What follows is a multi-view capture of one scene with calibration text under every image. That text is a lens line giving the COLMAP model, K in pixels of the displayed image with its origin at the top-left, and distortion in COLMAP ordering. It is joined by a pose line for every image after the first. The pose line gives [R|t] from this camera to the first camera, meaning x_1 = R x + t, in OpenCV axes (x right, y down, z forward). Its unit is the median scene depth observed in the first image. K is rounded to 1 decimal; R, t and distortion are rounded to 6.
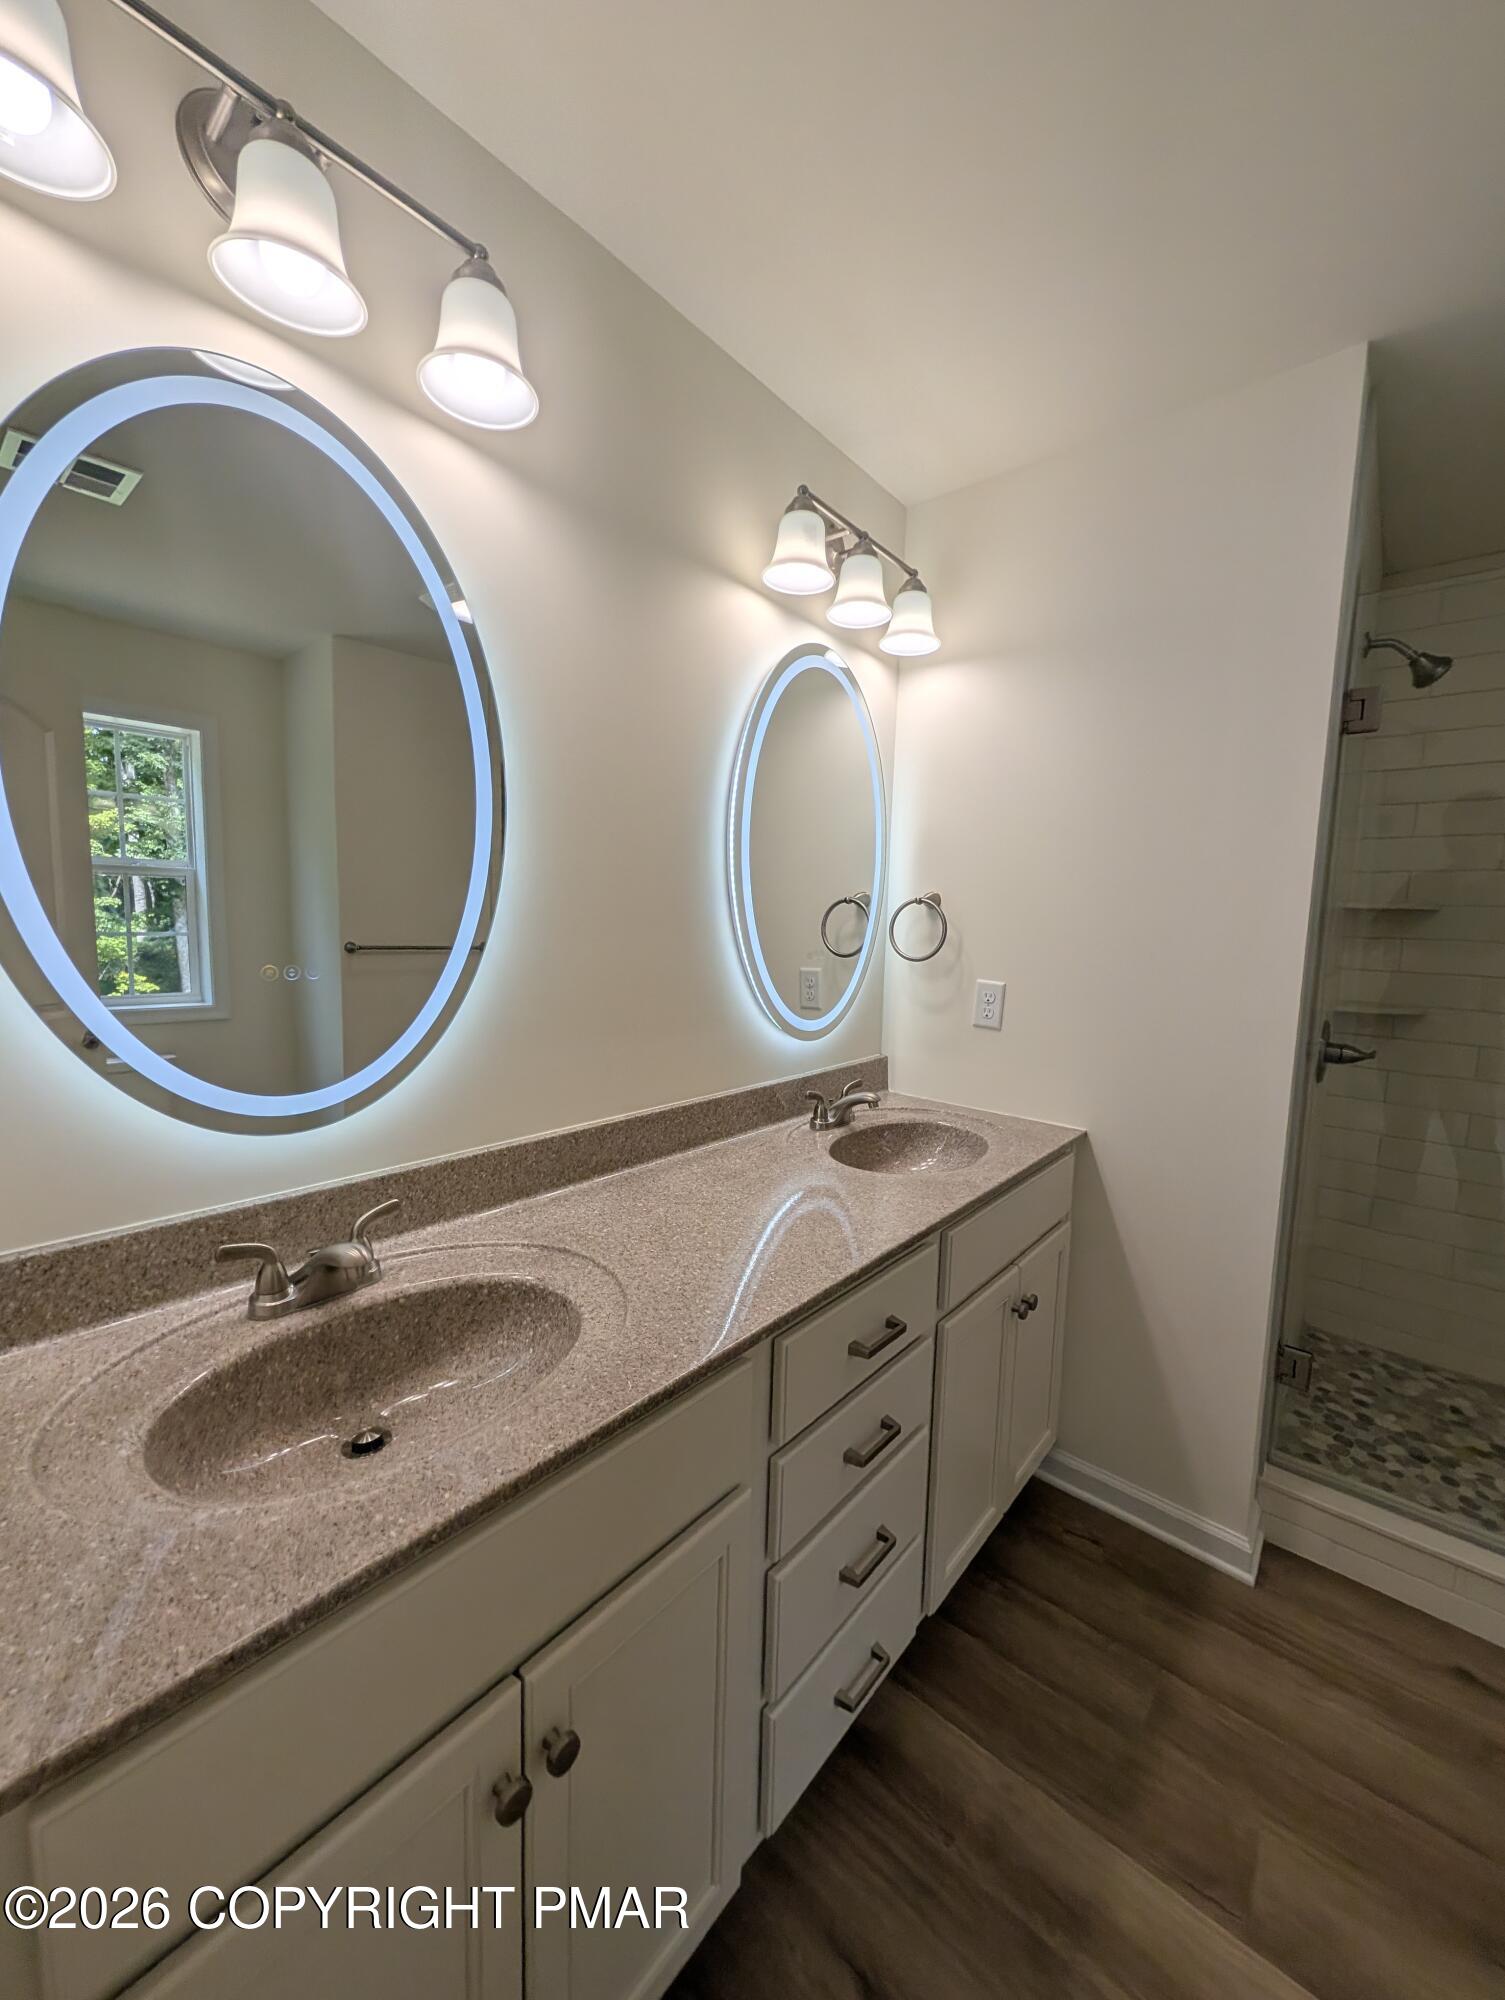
lens RADIAL K [[769.9, 0, 756.0], [0, 769.9, 999.8], [0, 0, 1]] dist [0.002352, -0.000356]
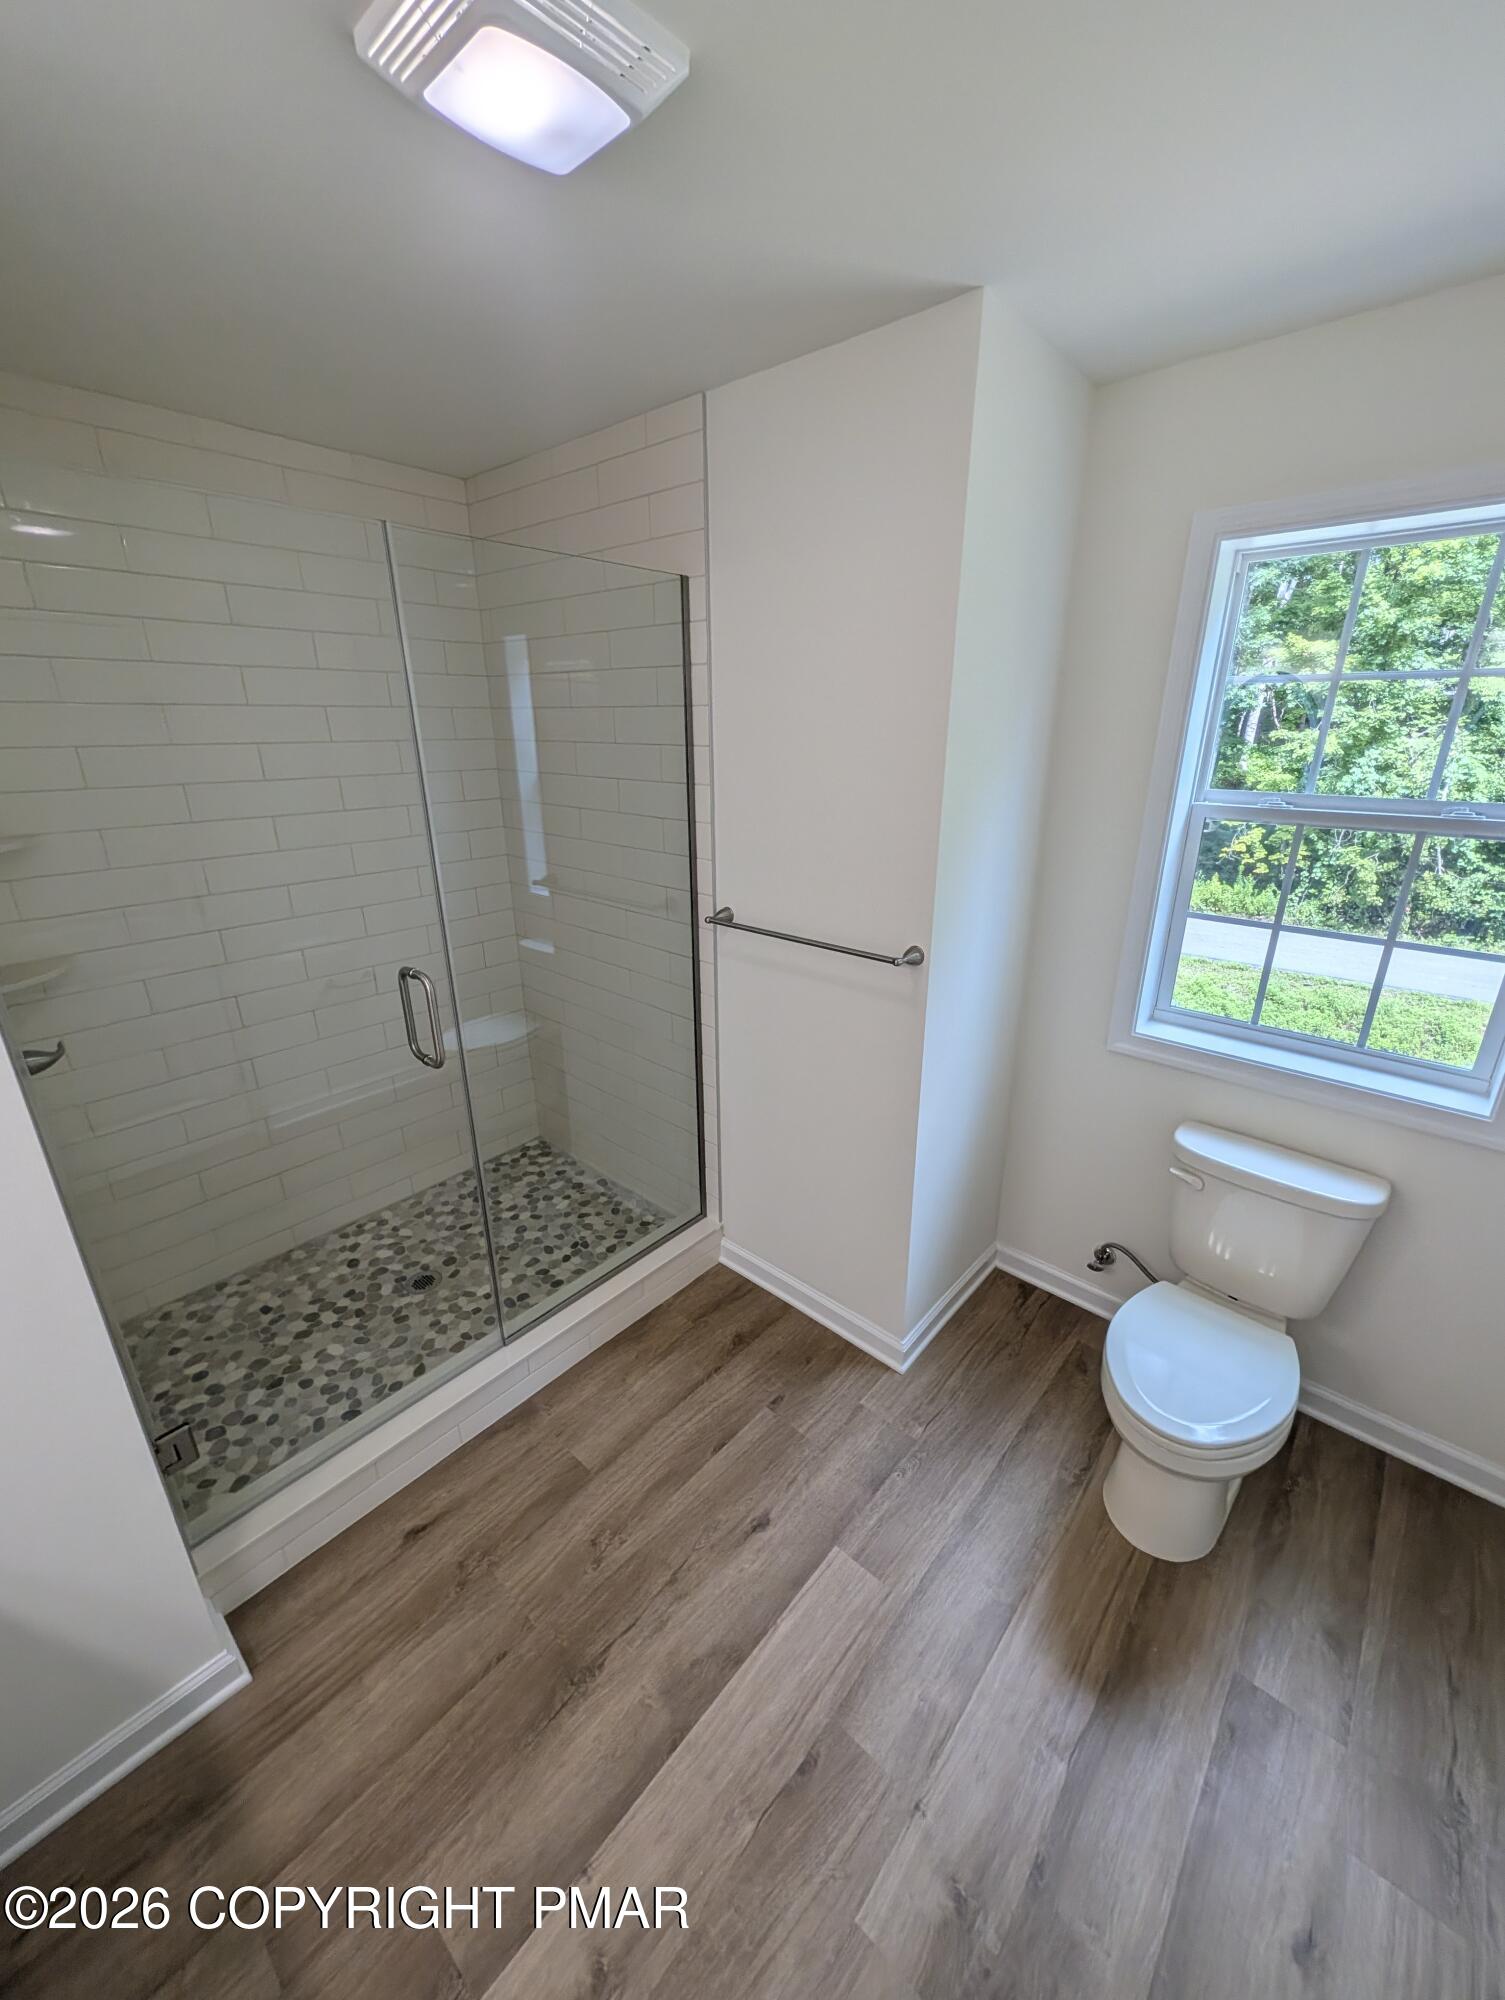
lens RADIAL K [[769.9, 0, 752.5], [0, 769.9, 997.2], [0, 0, 1]] dist [0.002352, -0.000356]
pose [[0.028132, -0.362648, 0.931501, 0.101423], [0.108493, 0.927473, 0.357803, -0.230326], [-0.993699, 0.090996, 0.065436, 0.266323]]
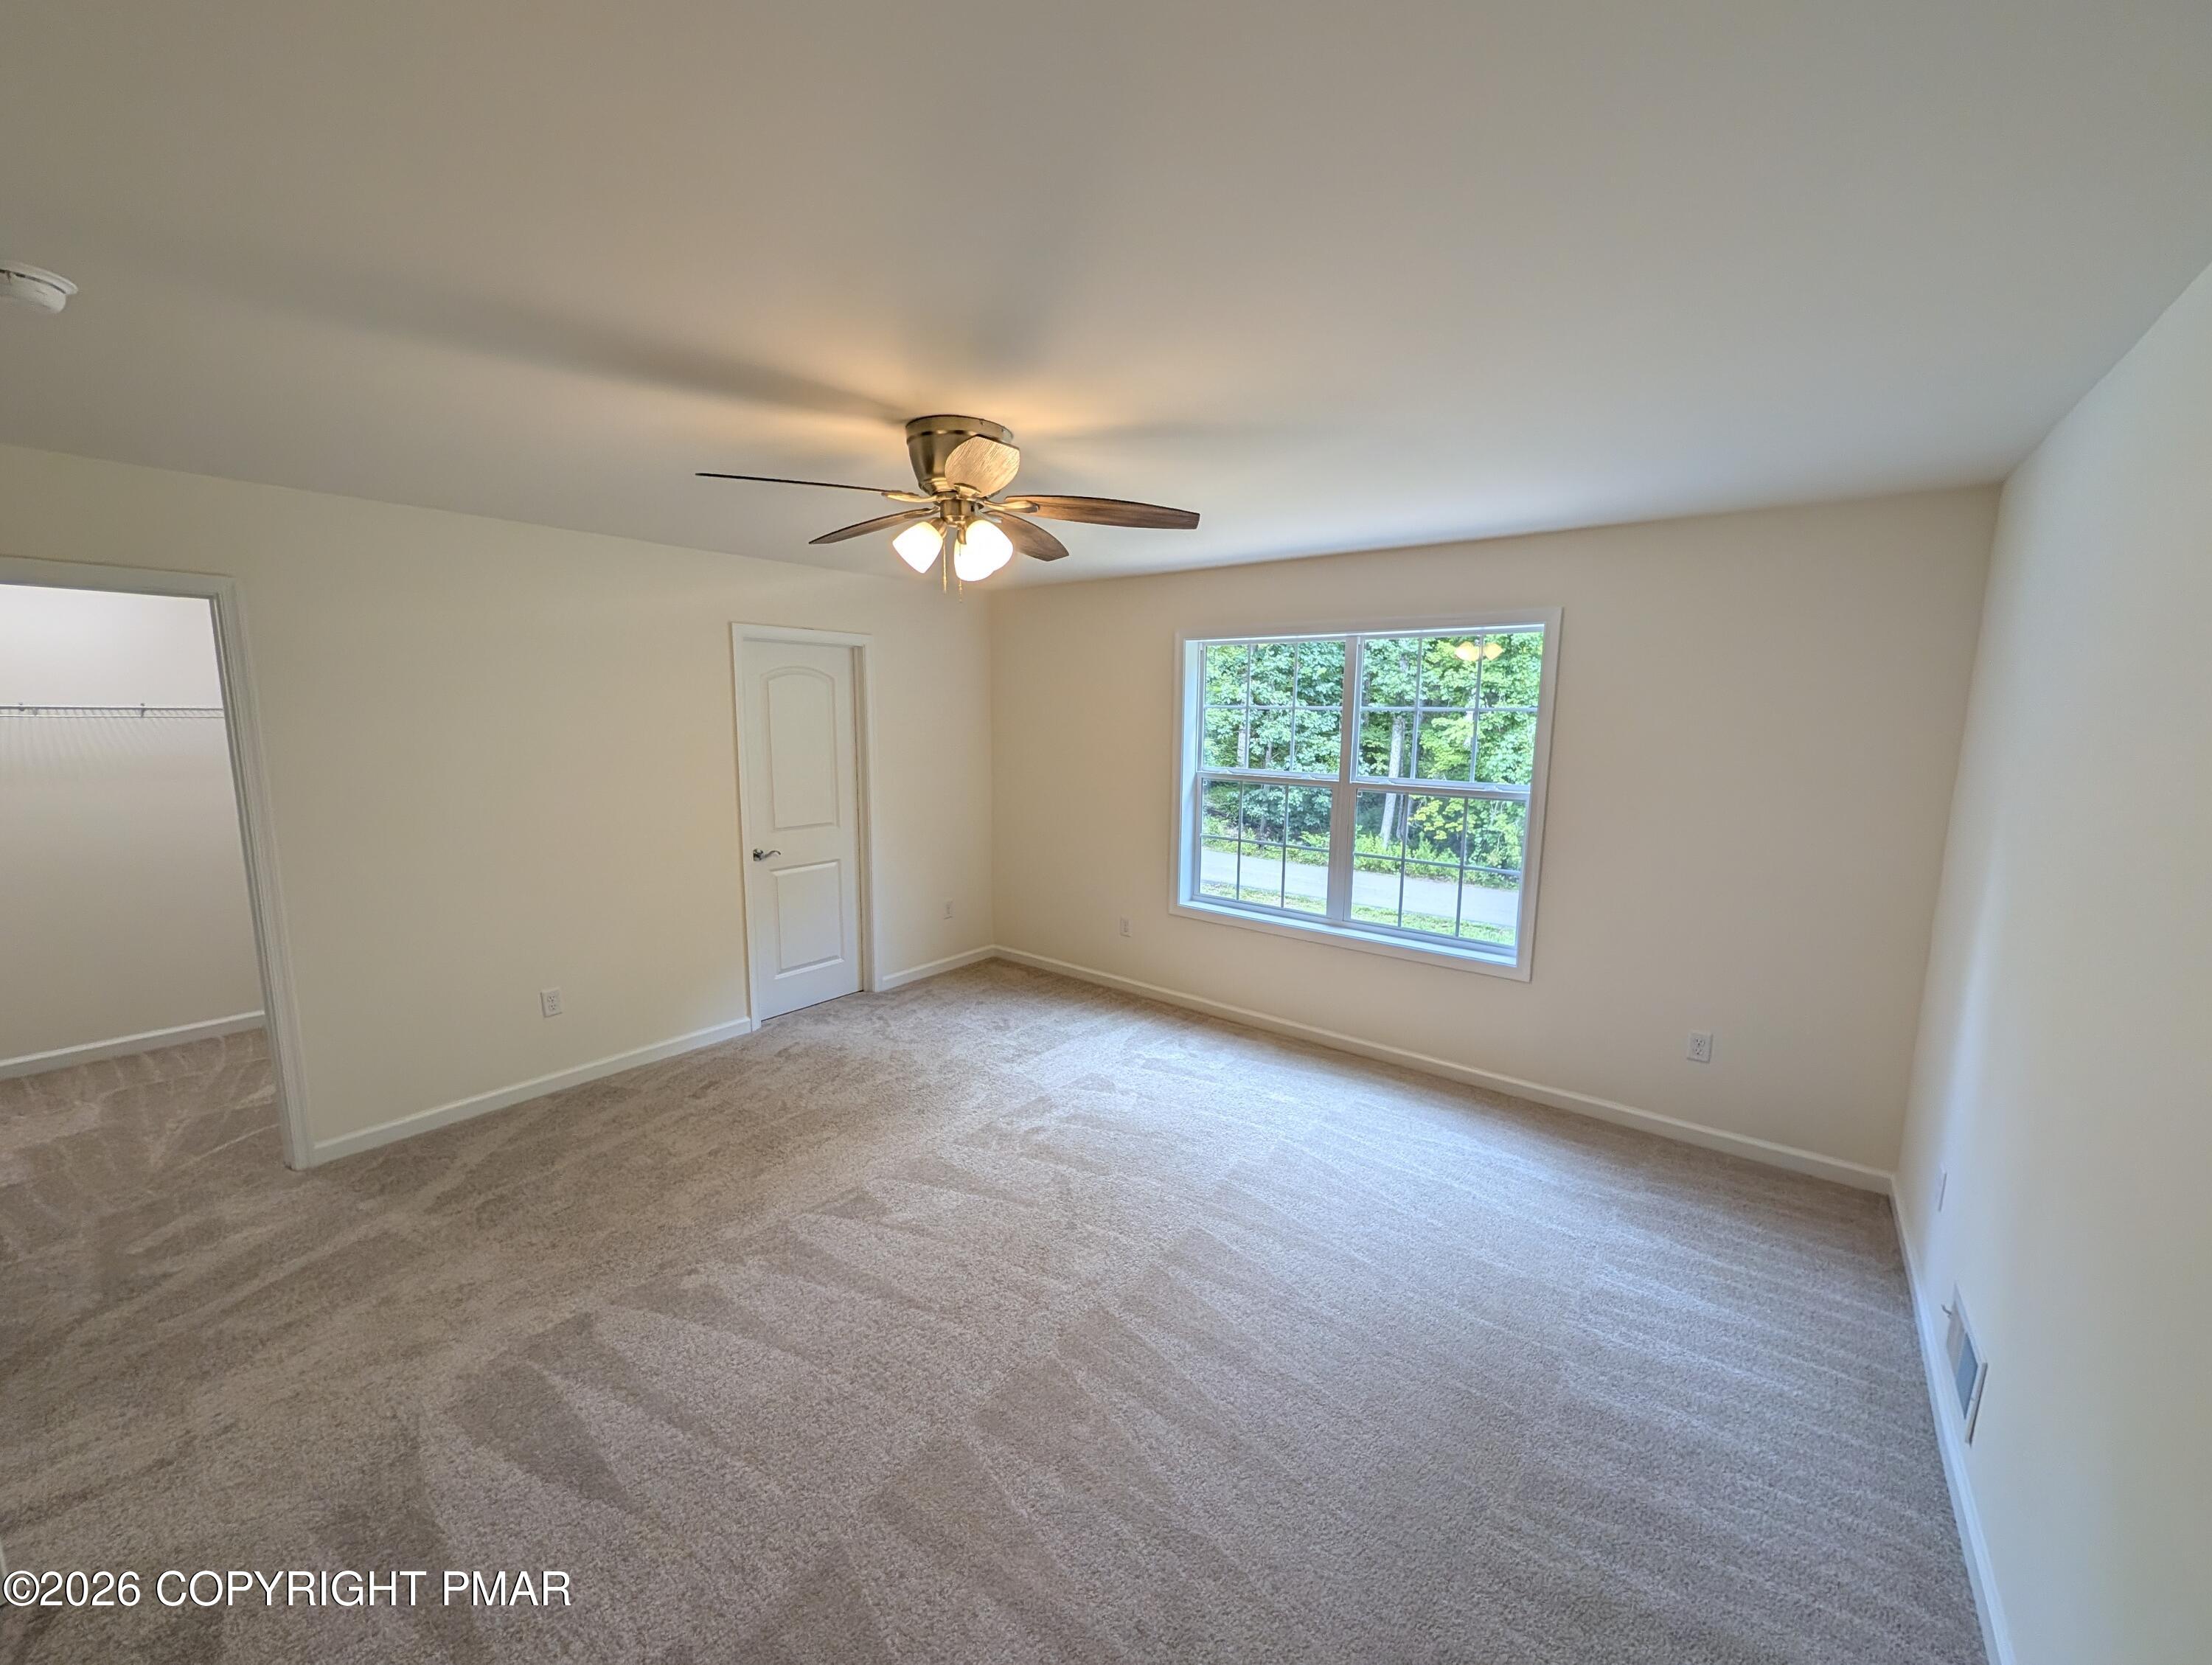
lens RADIAL K [[851.5, 0, 1101.9], [0, 851.5, 828.4], [0, 0, 1]] dist [0.002352, -0.000356]
pose [[-0.088239, -0.178817, 0.979917, -2.226604], [0.094635, 0.977800, 0.186953, -0.430224], [-0.991594, 0.109231, -0.069358, -0.192915]]
